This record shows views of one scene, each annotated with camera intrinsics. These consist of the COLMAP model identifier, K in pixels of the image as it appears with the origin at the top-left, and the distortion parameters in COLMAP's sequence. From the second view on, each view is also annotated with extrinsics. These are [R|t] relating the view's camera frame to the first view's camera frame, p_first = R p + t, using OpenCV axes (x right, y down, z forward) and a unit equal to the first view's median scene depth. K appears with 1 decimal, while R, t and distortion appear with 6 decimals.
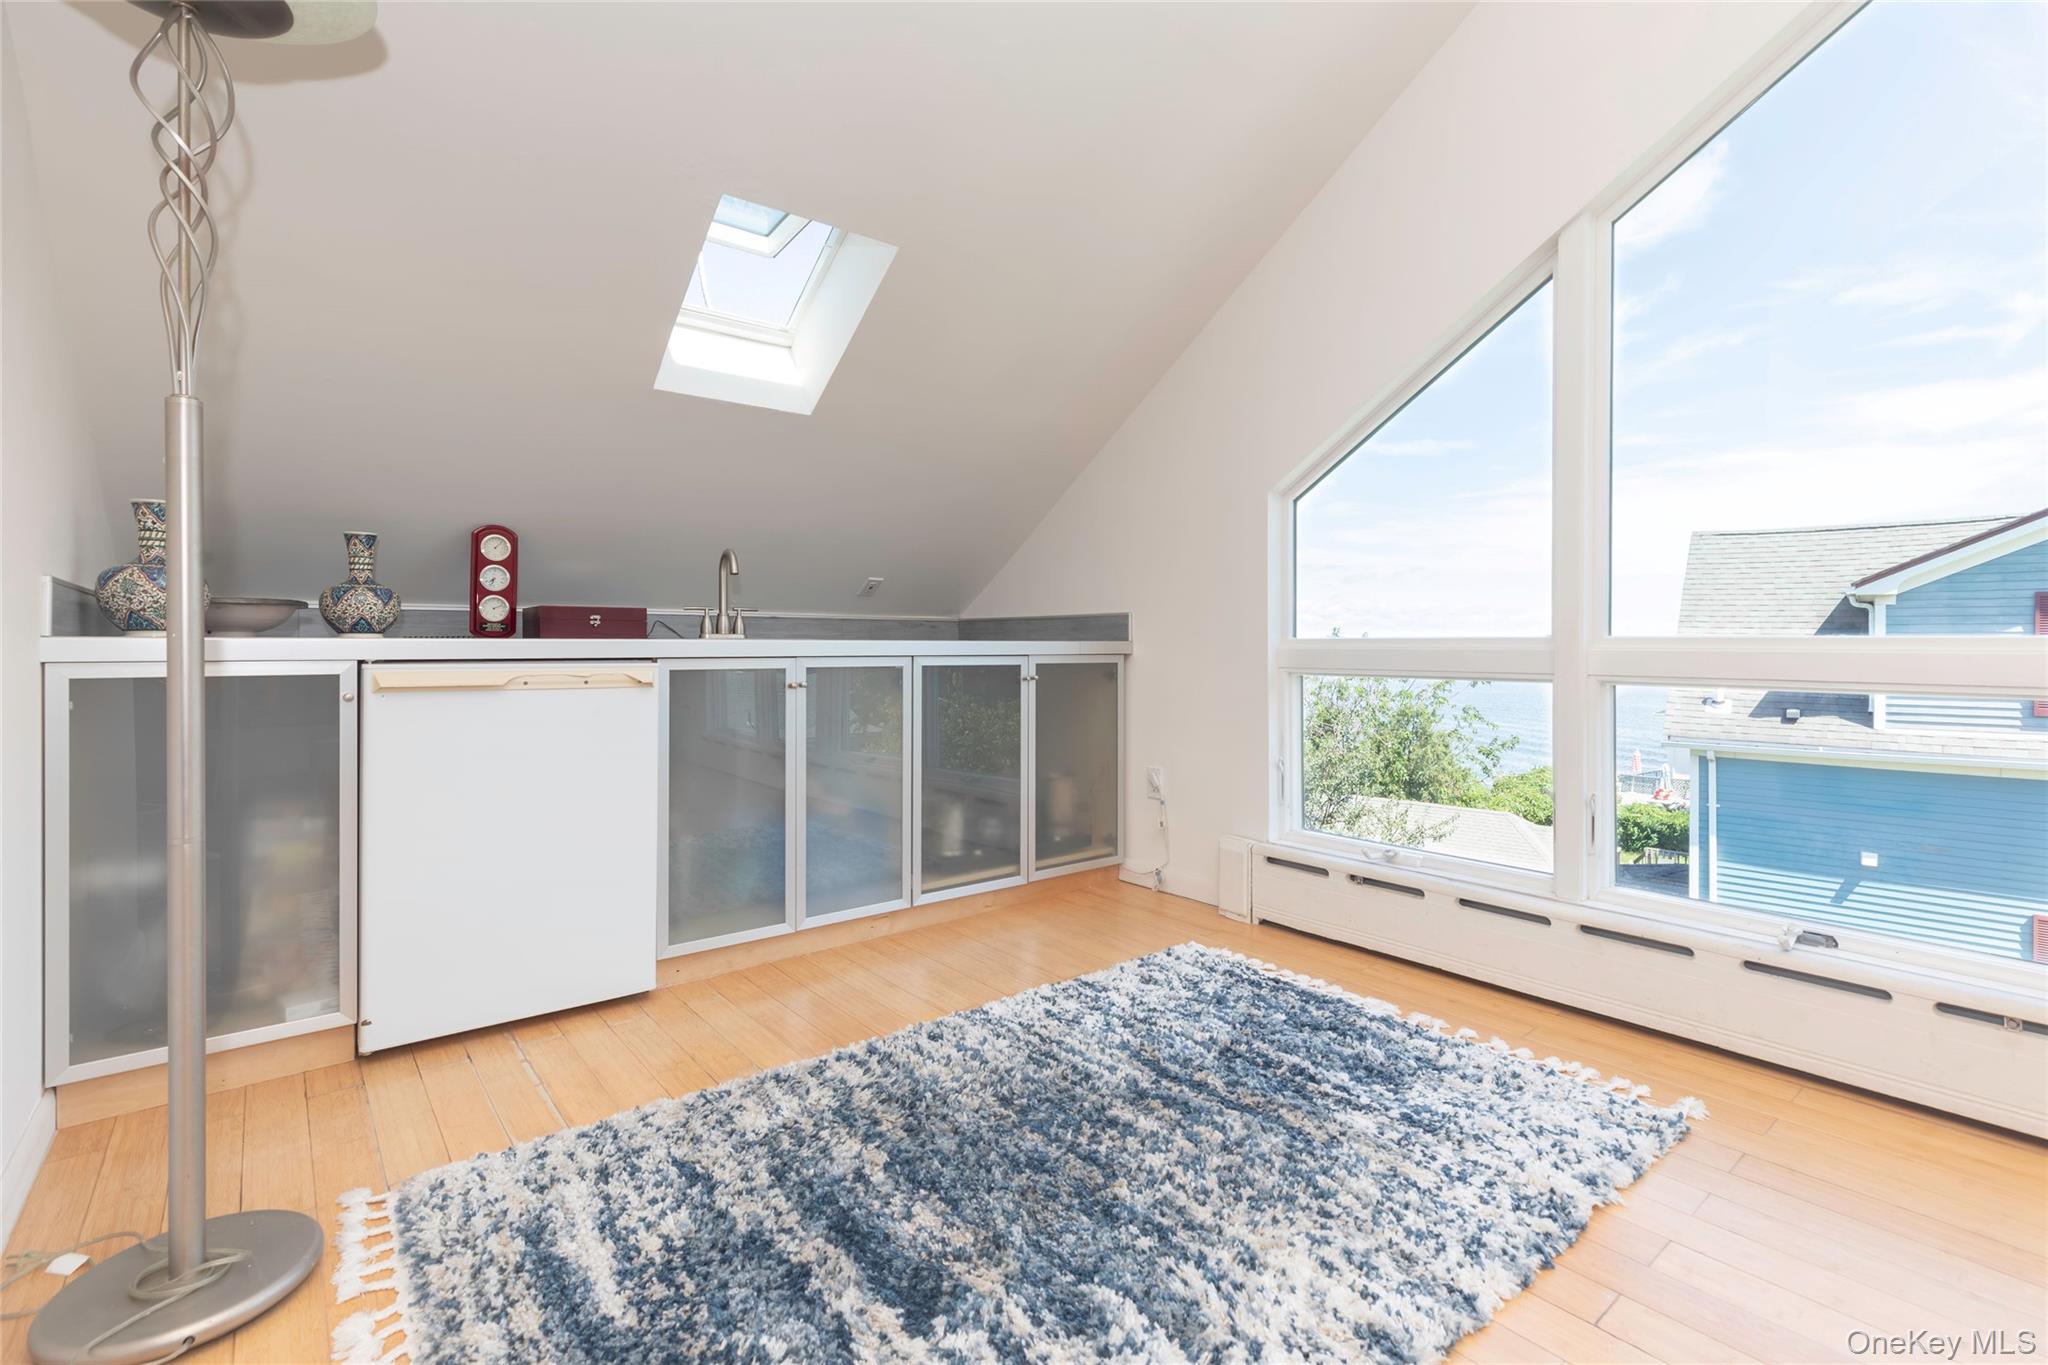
lens RADIAL K [[928.7, 0, 1047.4], [0, 928.7, 639.9], [0, 0, 1]] dist [0.012220, -0.000023]
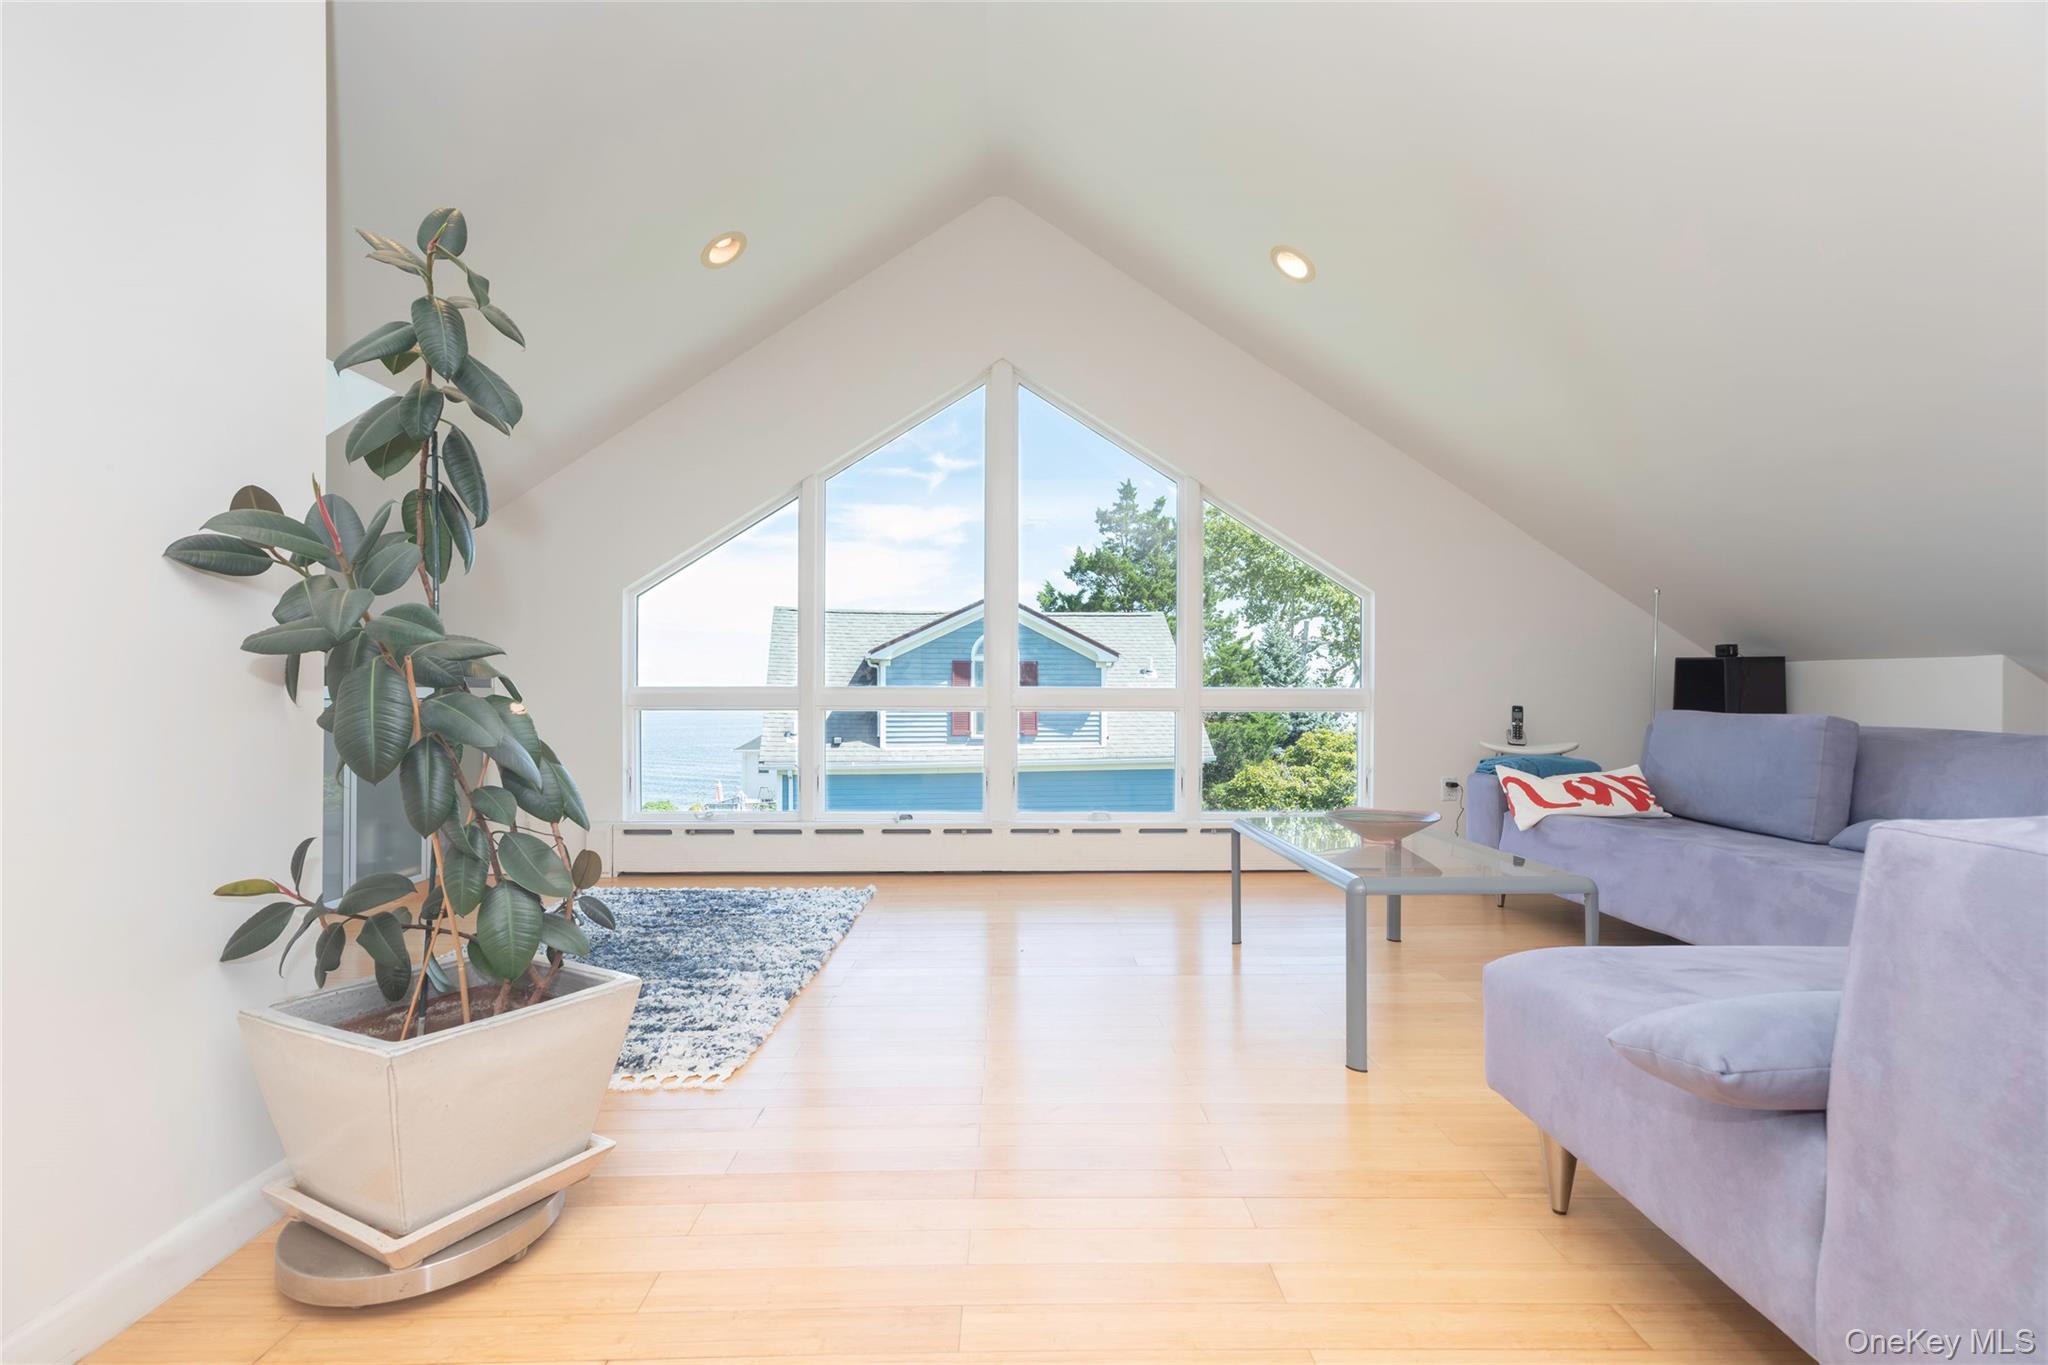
lens RADIAL K [[928.7, 0, 1024.2], [0, 928.7, 688.3], [0, 0, 1]] dist [0.012220, -0.000023]
pose [[0.625727, 0.004324, 0.780030, -0.529985], [-0.004373, 0.999988, -0.002035, 0.002197], [-0.780030, -0.002137, 0.625738, -0.447771]]
